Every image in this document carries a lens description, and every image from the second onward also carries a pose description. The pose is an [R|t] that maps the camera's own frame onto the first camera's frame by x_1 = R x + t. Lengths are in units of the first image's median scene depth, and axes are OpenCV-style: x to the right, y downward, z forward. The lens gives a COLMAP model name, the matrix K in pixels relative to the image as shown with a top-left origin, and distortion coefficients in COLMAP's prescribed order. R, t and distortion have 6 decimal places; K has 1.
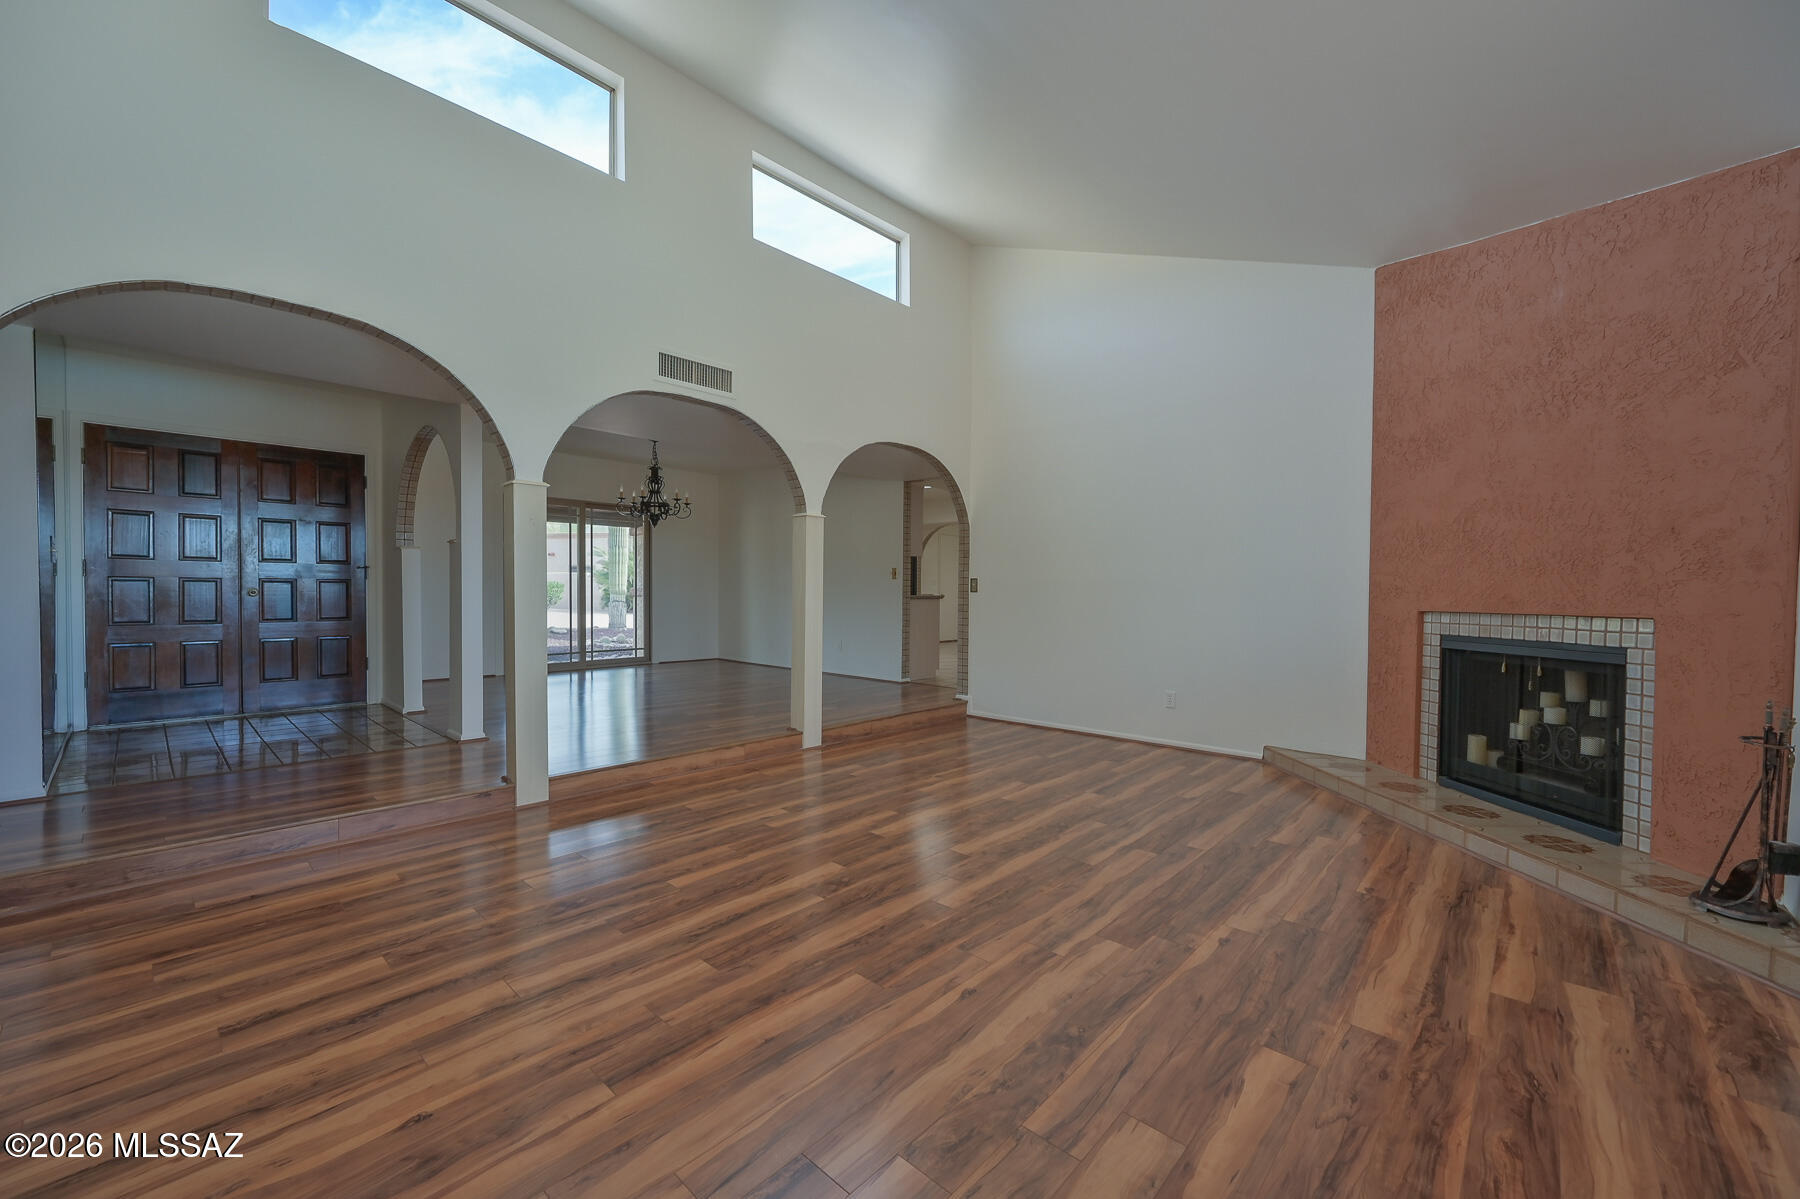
lens RADIAL K [[704.6, 0, 899.6], [0, 704.6, 605.2], [0, 0, 1]] dist [0.001432, -0.000240]
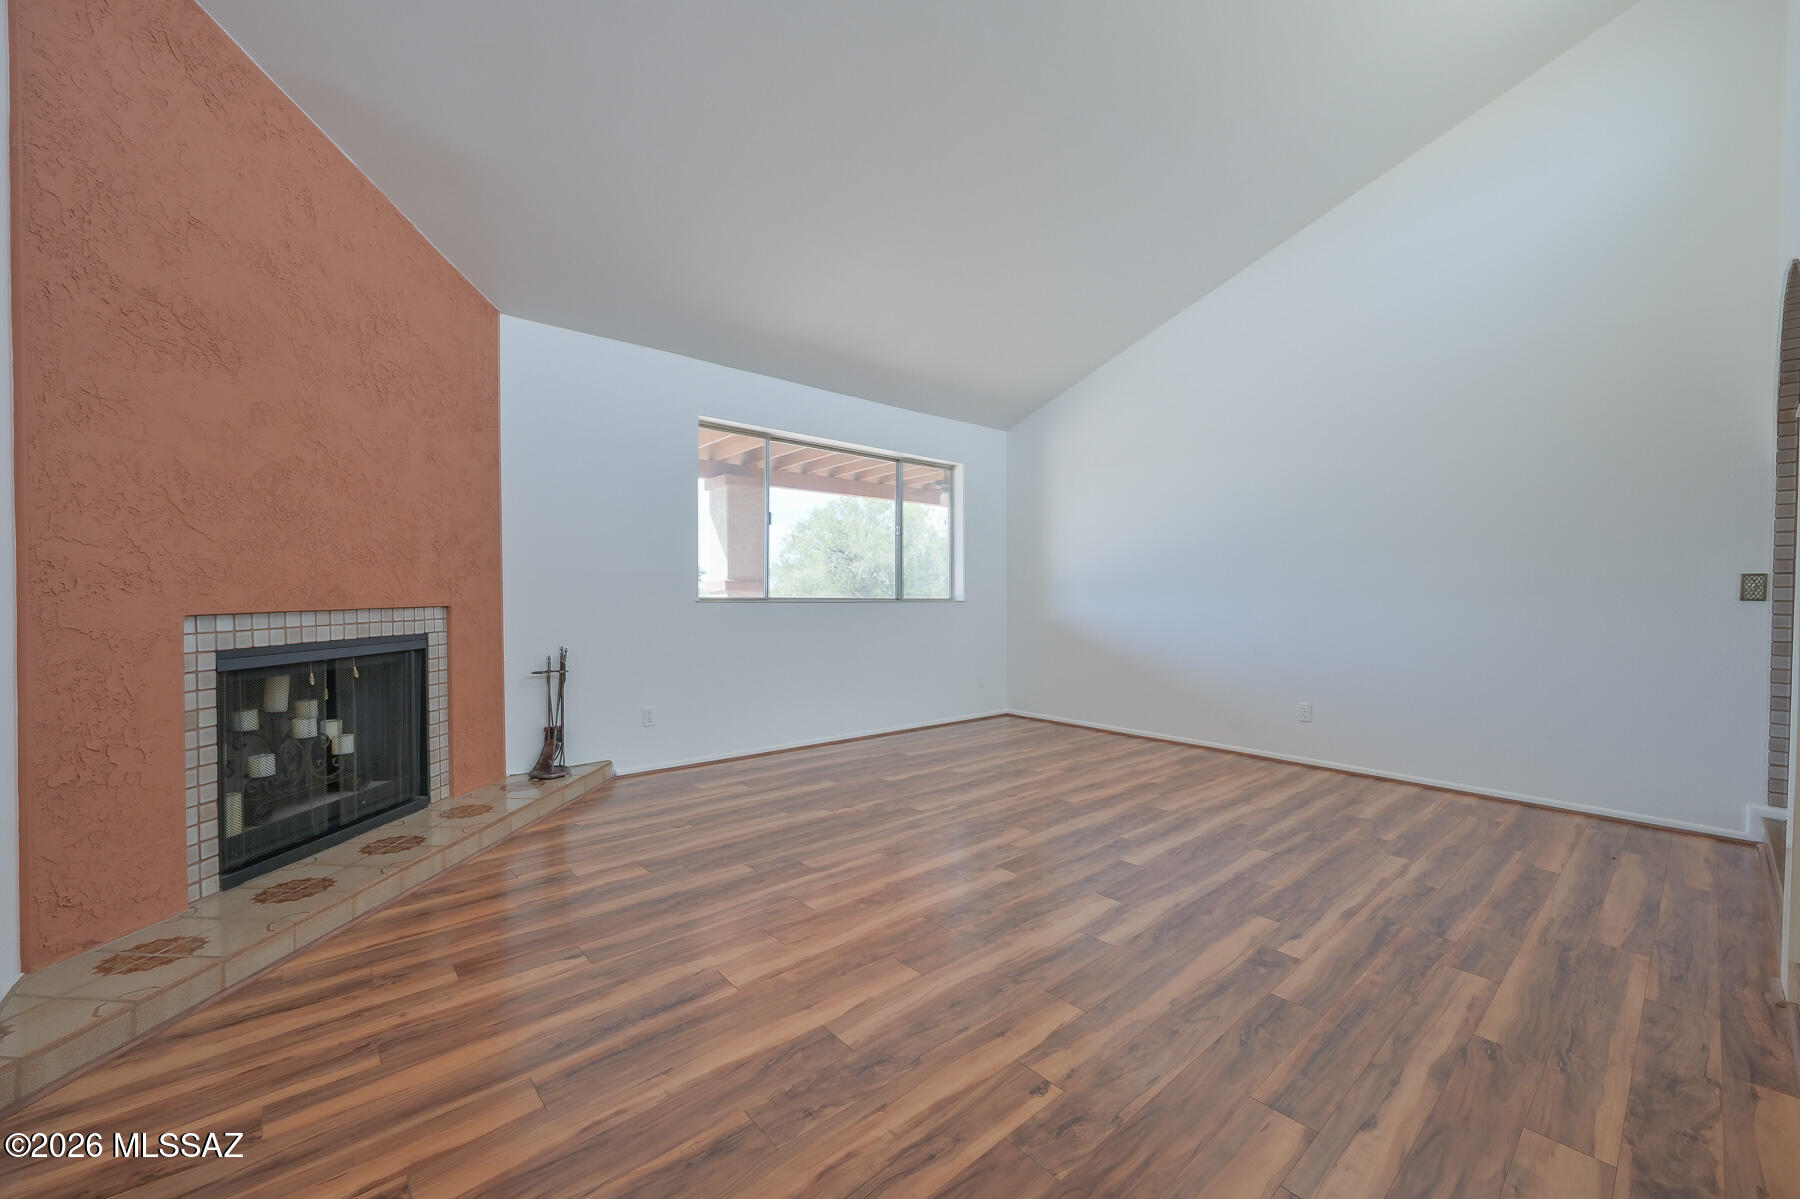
lens RADIAL K [[704.6, 0, 909.0], [0, 704.6, 598.7], [0, 0, 1]] dist [0.001432, -0.000240]
pose [[-0.995057, -0.015624, 0.098066, 0.128840], [-0.012521, 0.999404, 0.032179, -0.039298], [-0.098511, 0.030792, -0.994659, 1.926282]]
